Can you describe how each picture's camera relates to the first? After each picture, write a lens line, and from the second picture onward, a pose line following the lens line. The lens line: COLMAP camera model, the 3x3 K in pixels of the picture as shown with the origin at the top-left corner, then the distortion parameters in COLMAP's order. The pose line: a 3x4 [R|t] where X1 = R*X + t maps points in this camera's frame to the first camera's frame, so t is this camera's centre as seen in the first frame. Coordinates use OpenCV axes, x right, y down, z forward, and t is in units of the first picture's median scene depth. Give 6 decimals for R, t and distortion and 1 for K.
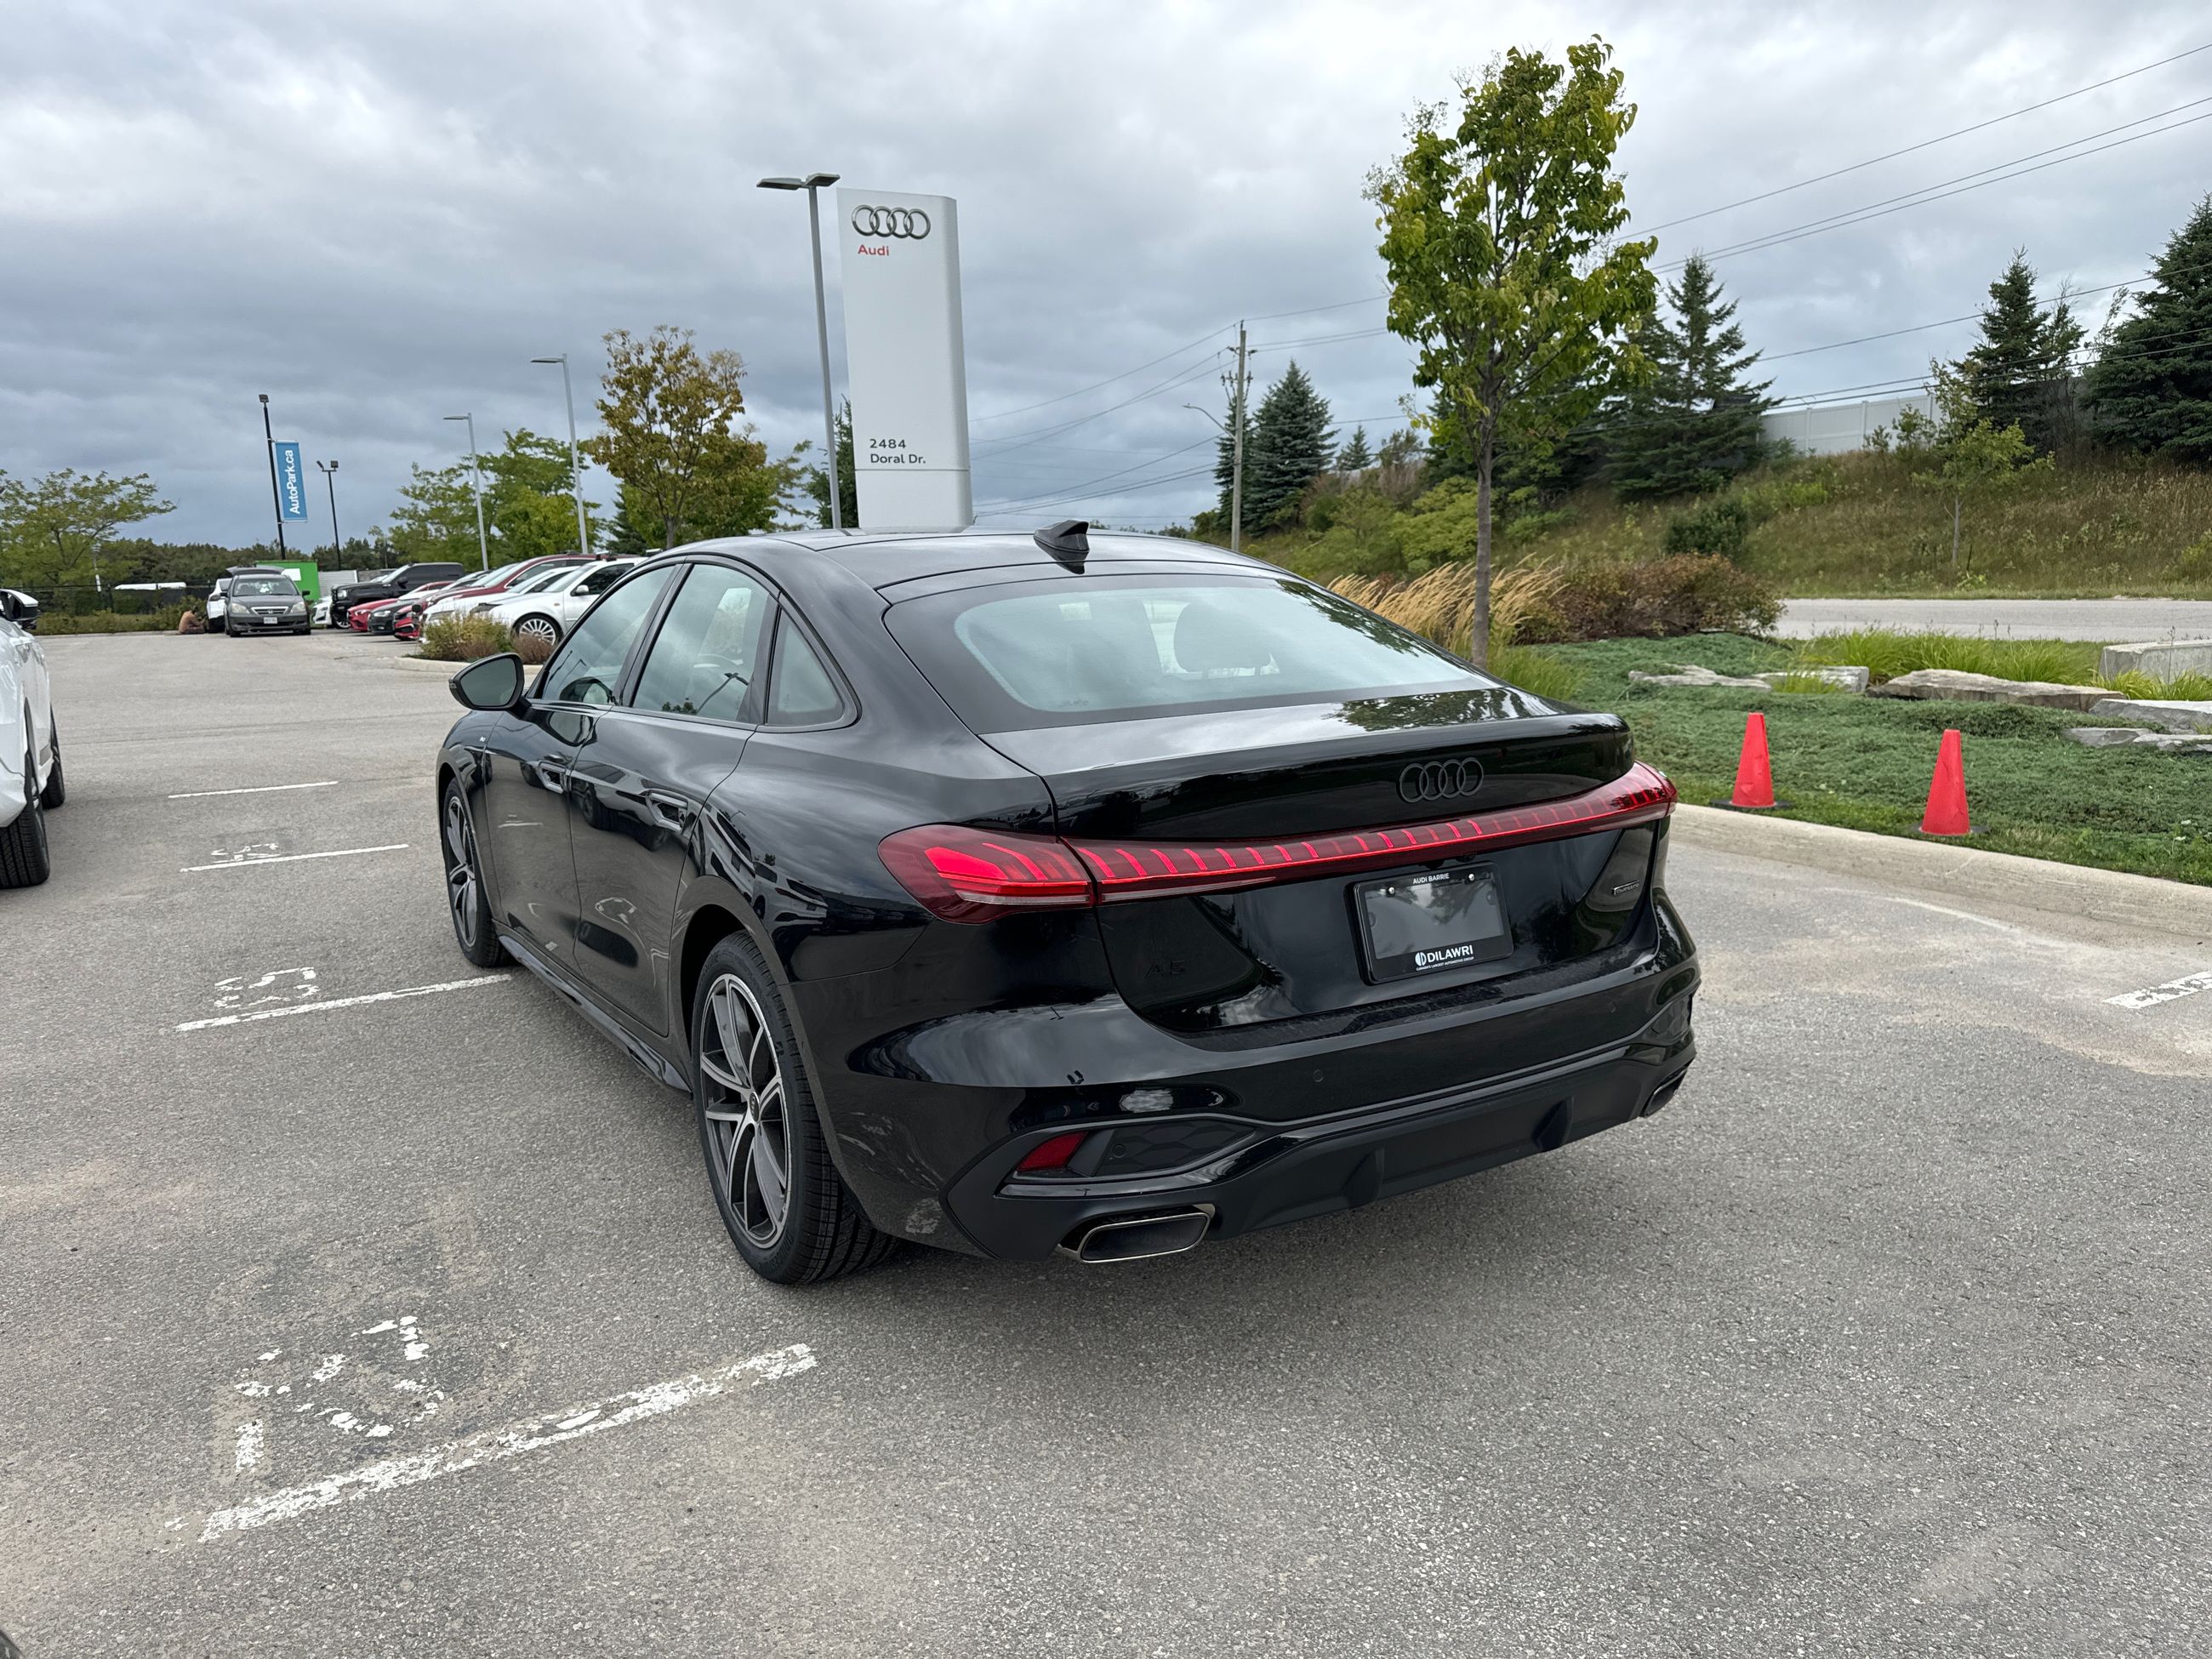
lens RADIAL K [[1552.1, 0, 1101.1], [0, 1552.1, 851.8], [0, 0, 1]] dist [0.039856, -0.048329]
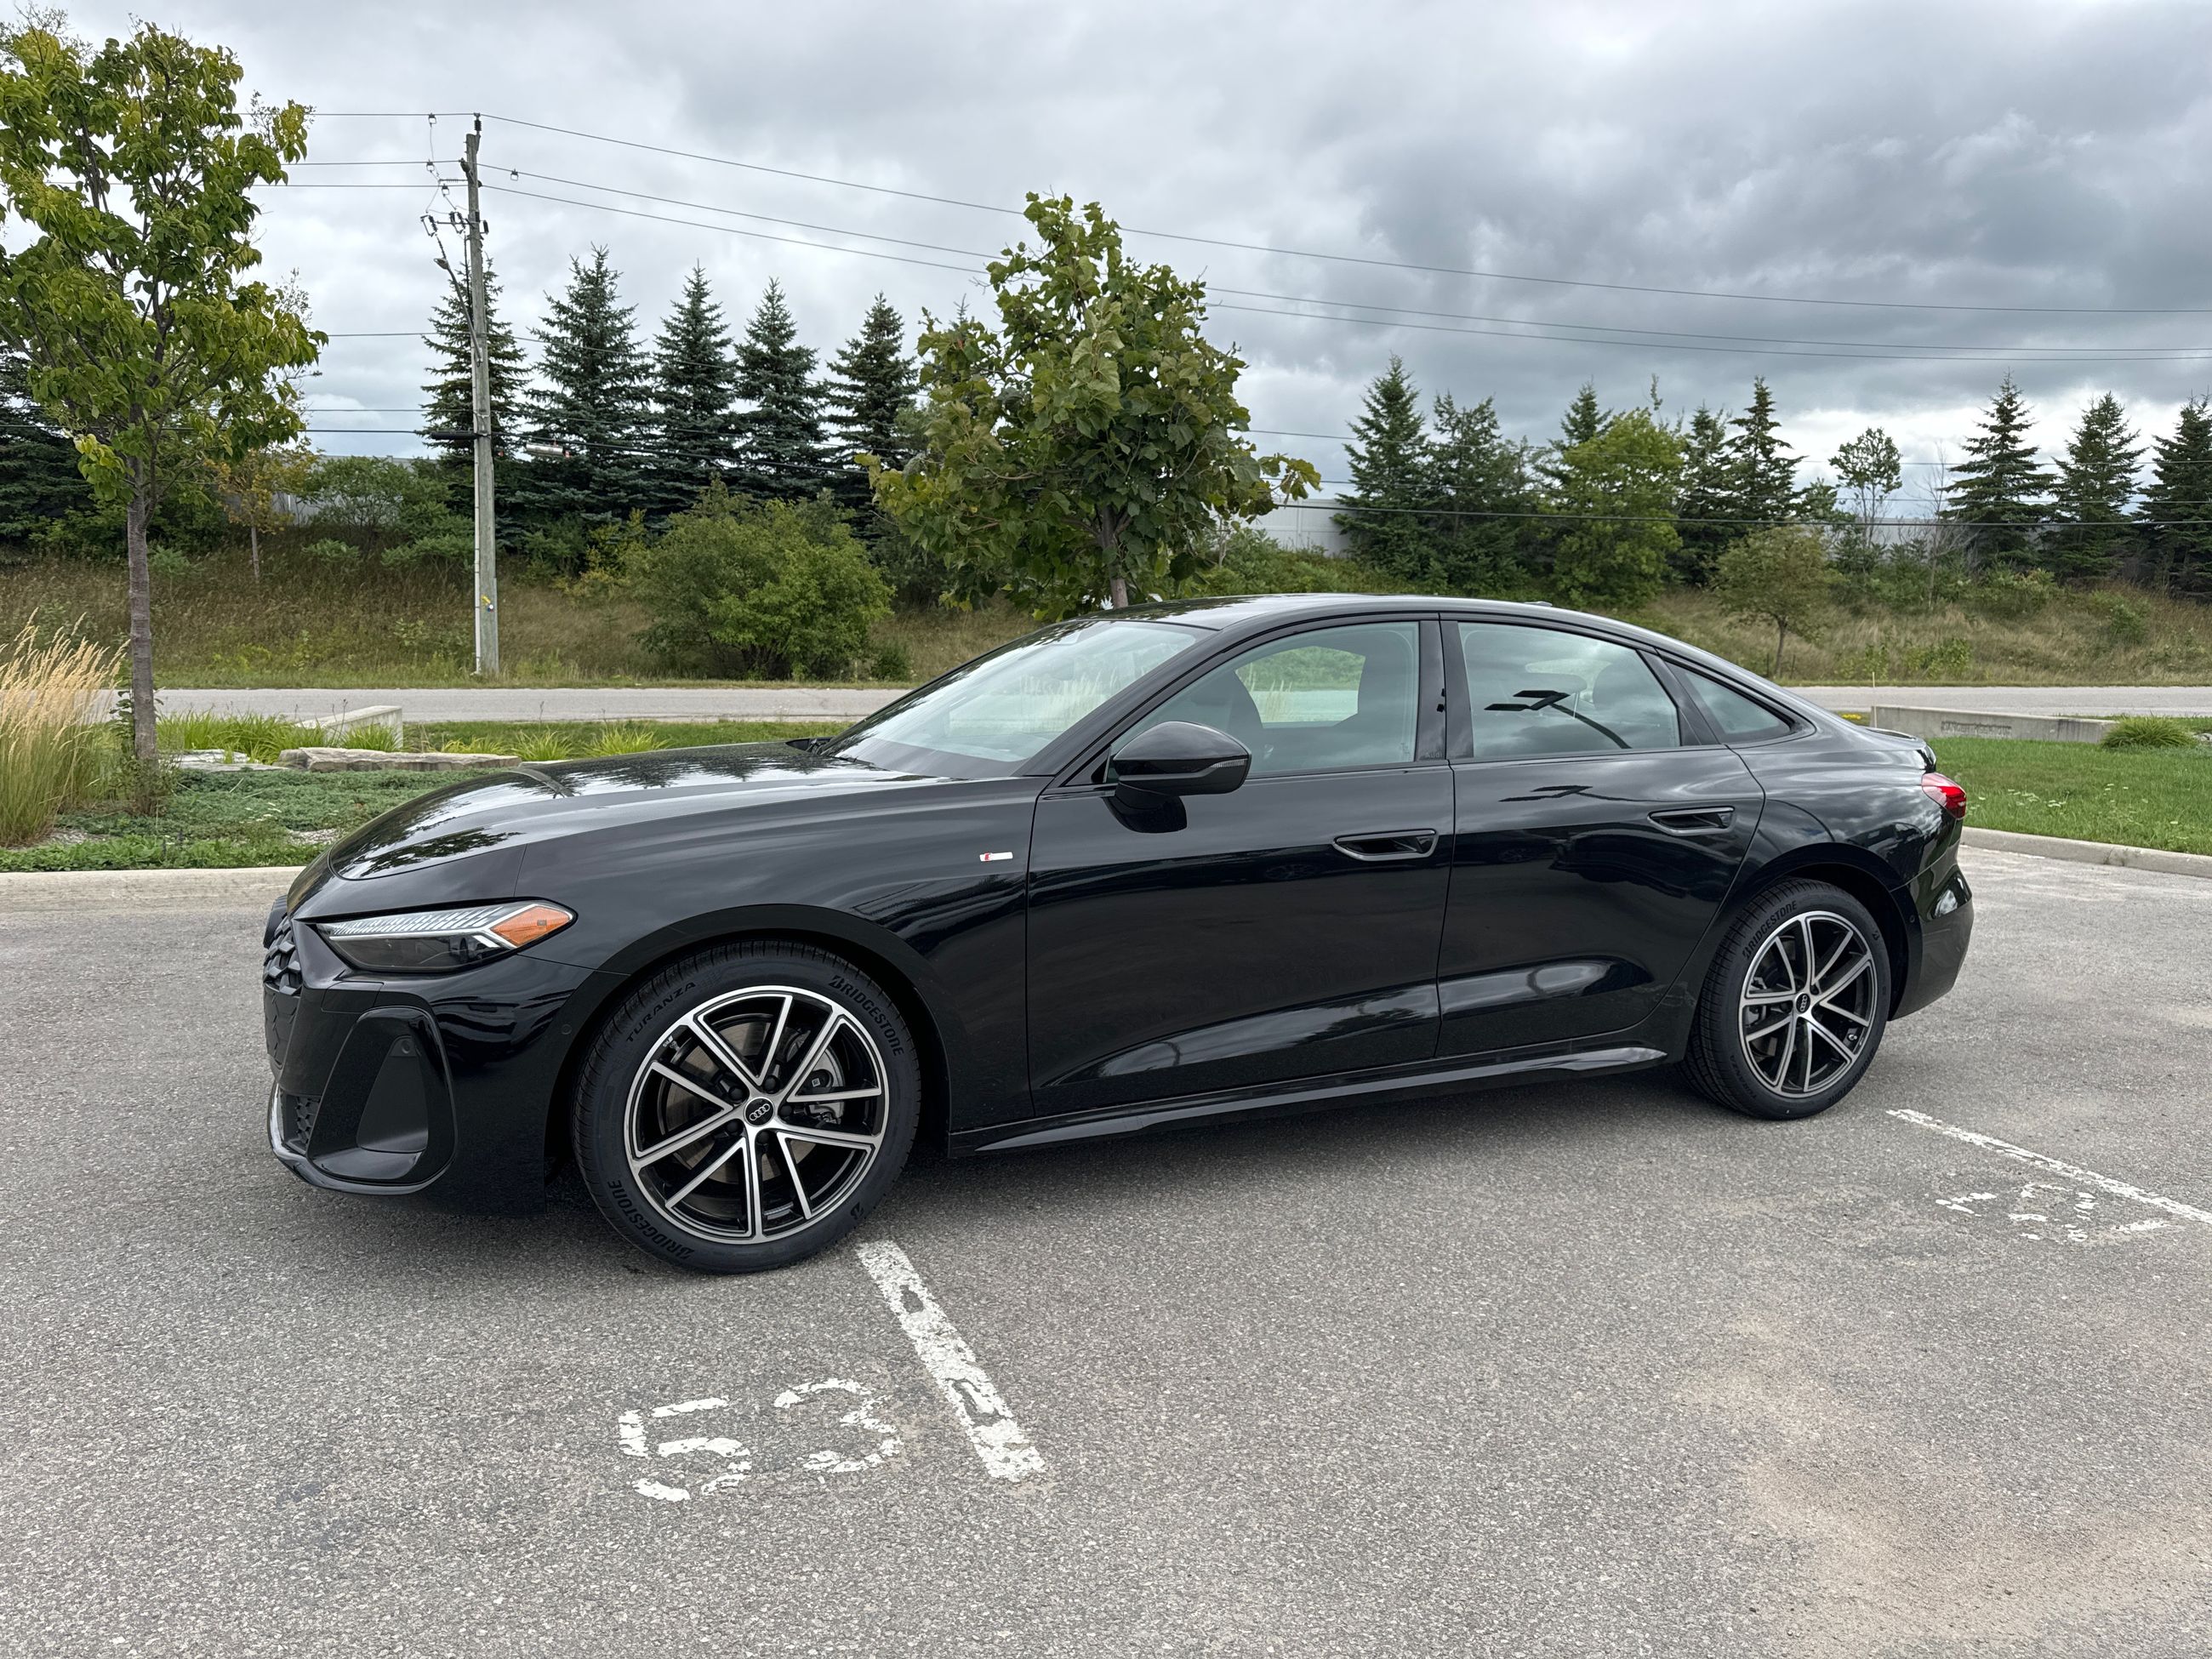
lens RADIAL K [[1552.1, 0, 1110.8], [0, 1552.1, 879.3], [0, 0, 1]] dist [0.039856, -0.048329]
pose [[0.118321, -0.121063, 0.985568, -0.553268], [0.159302, 0.981998, 0.101500, -0.064193], [-0.980114, 0.144993, 0.135477, 0.456483]]
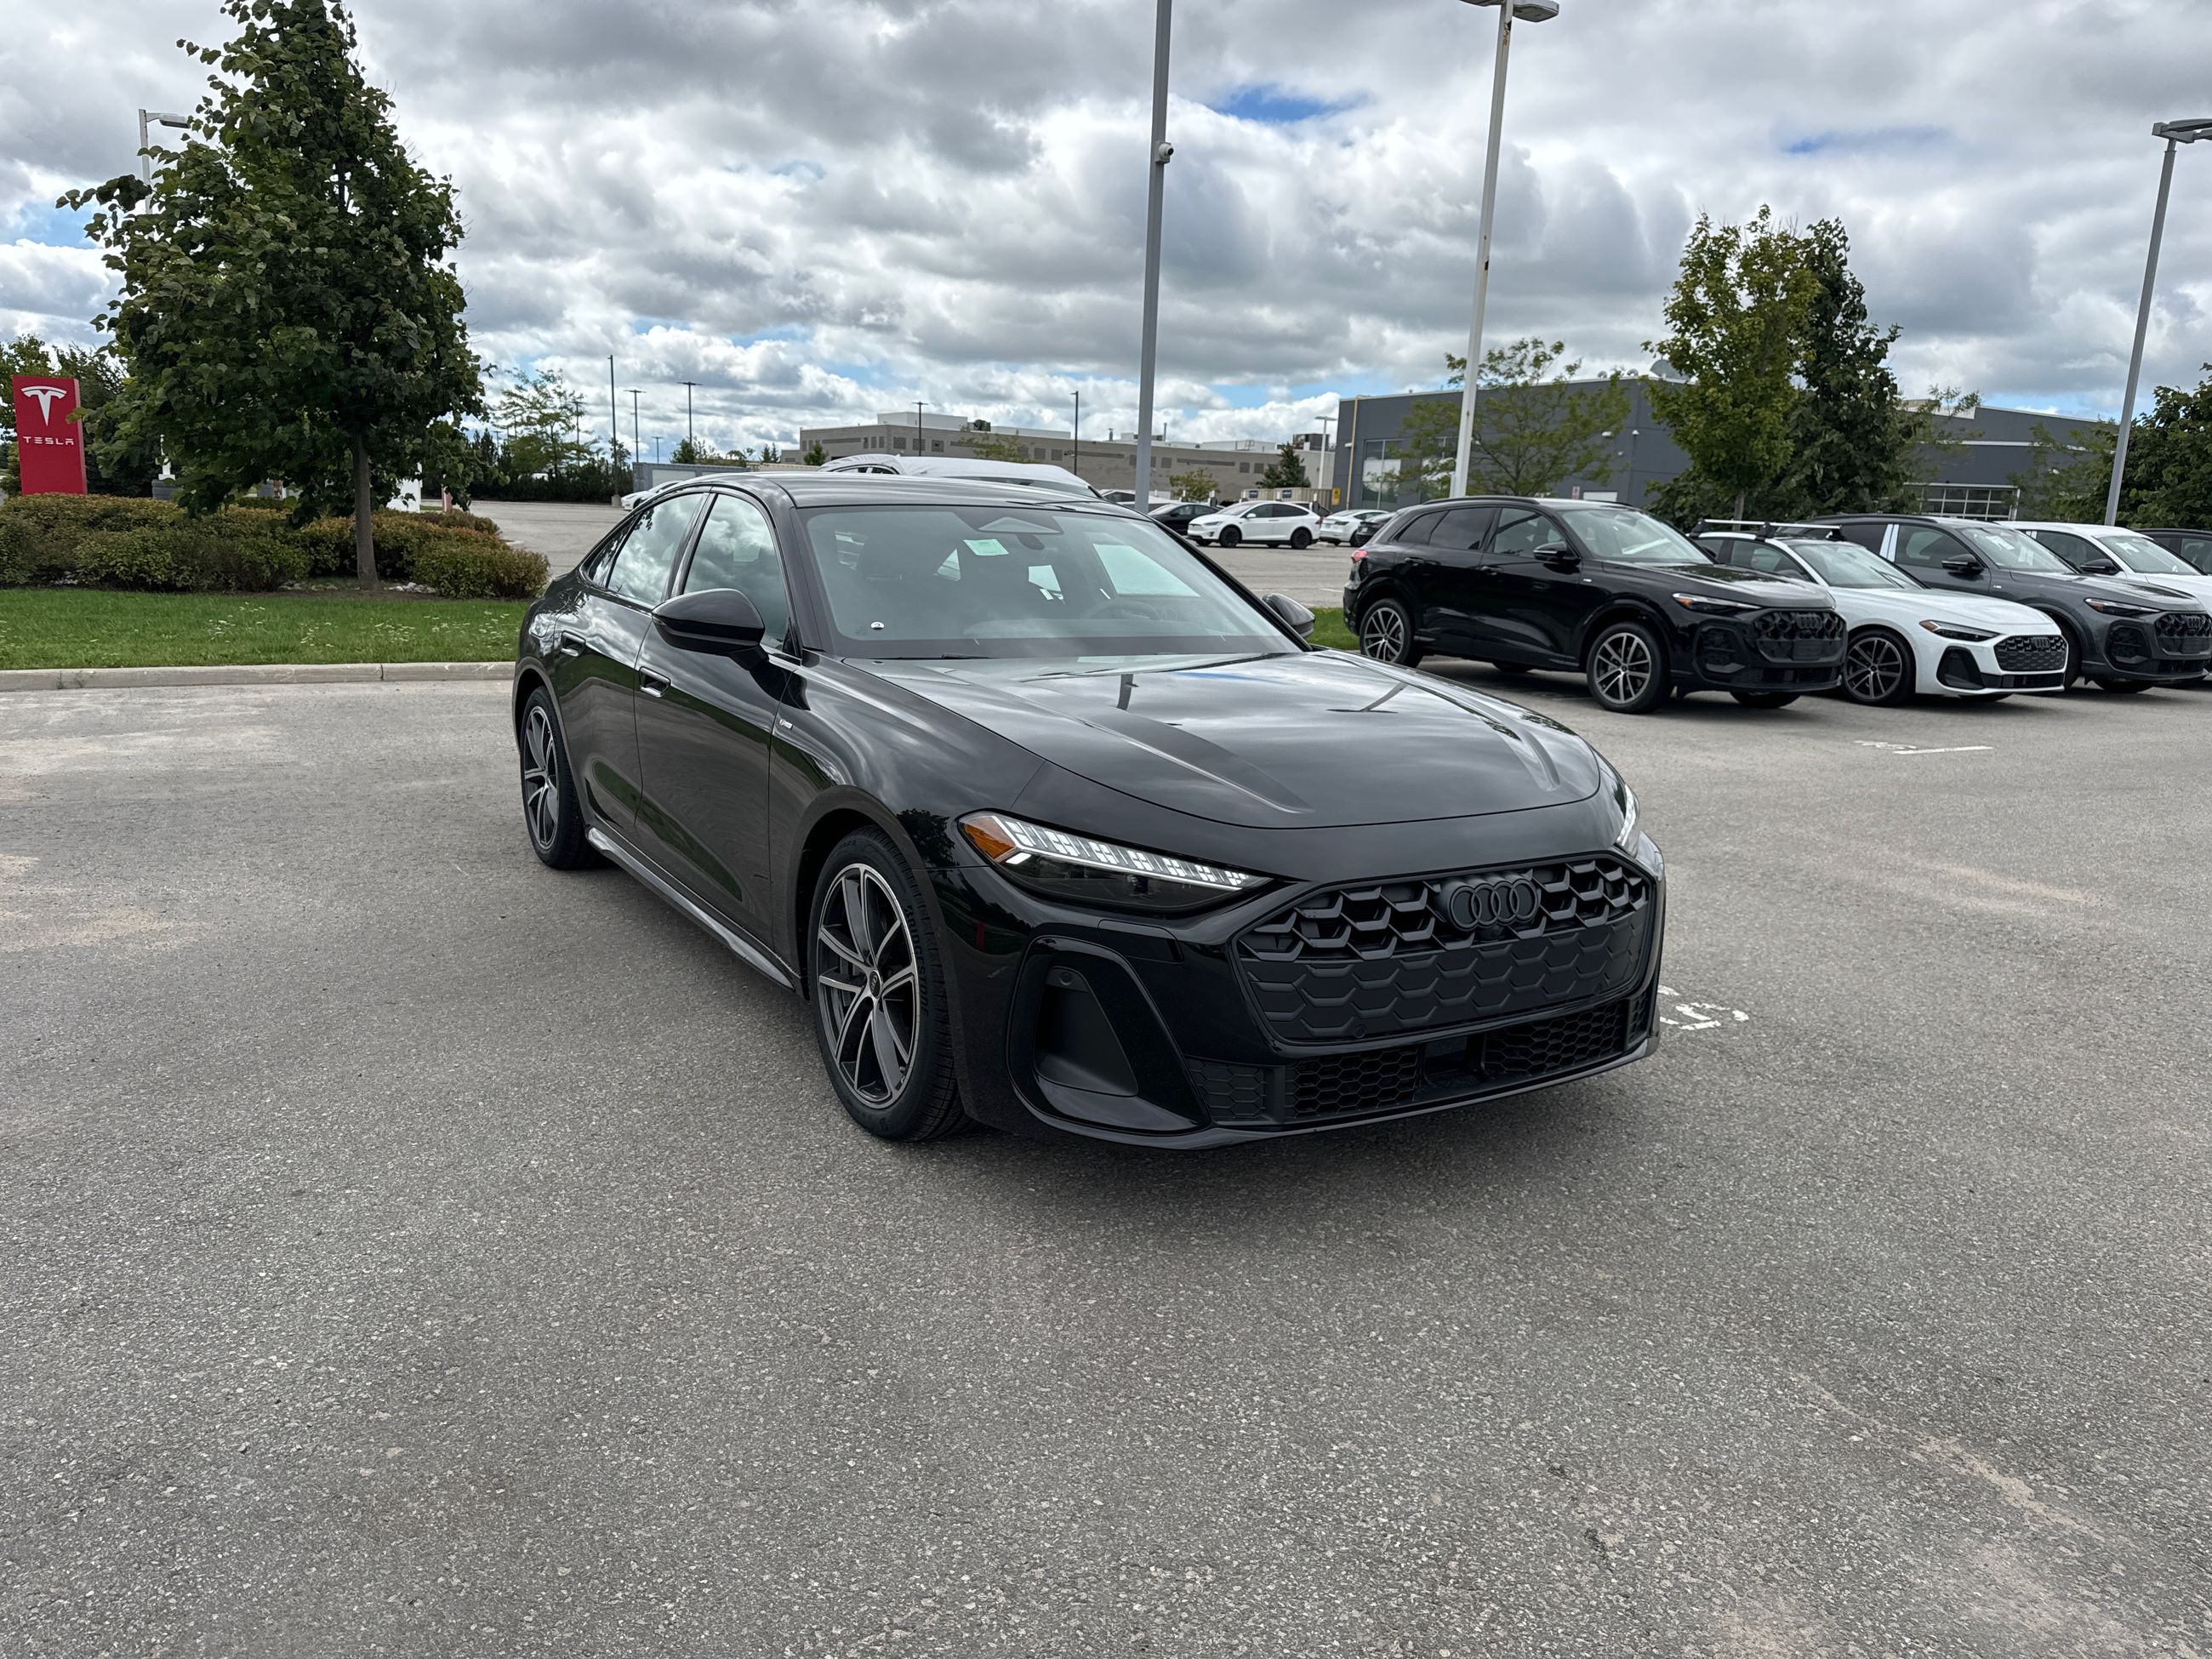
lens RADIAL K [[1552.1, 0, 1088.7], [0, 1552.1, 887.0], [0, 0, 1]] dist [0.039856, -0.048329]
pose [[-0.999956, -0.008706, -0.003435, -0.120496], [-0.009353, 0.915527, 0.402147, -0.179227], [-0.000356, 0.402161, -0.915569, 1.000862]]
